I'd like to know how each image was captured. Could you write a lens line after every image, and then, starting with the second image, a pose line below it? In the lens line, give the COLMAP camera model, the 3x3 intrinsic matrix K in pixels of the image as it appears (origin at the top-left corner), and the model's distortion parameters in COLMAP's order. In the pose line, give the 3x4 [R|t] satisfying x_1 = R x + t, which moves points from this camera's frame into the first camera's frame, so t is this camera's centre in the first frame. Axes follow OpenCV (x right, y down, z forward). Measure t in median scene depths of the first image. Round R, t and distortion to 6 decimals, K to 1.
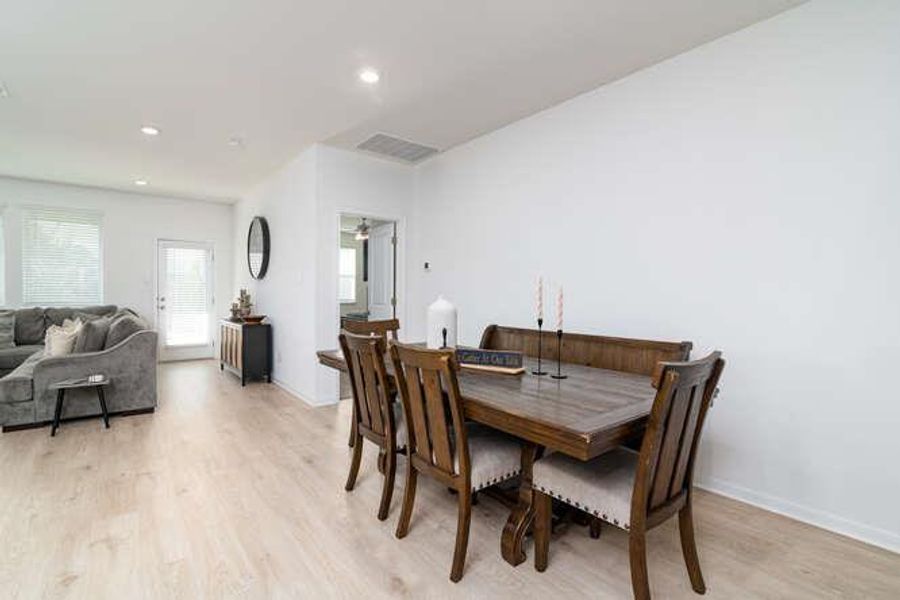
lens RADIAL K [[415.4, 0, 450.0], [0, 415.4, 299.8], [0, 0, 1]] dist [-0.014053, -0.000285]
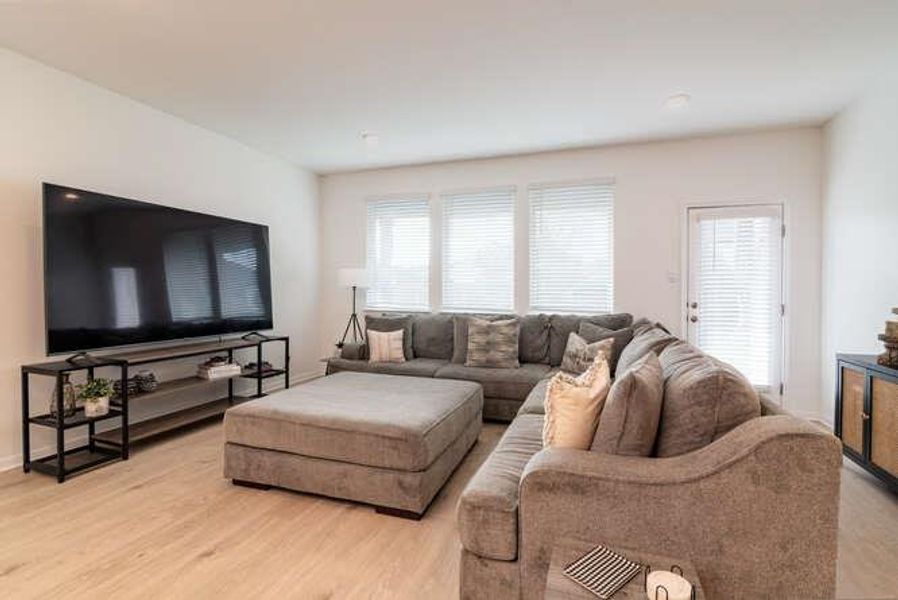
lens RADIAL K [[414.5, 0, 451.7], [0, 414.5, 295.6], [0, 0, 1]] dist [-0.014053, -0.000285]
pose [[0.523493, 0.013336, -0.851925, -0.467516], [-0.014847, 0.999868, 0.006528, -0.018620], [0.851900, 0.009231, 0.523622, 0.480694]]
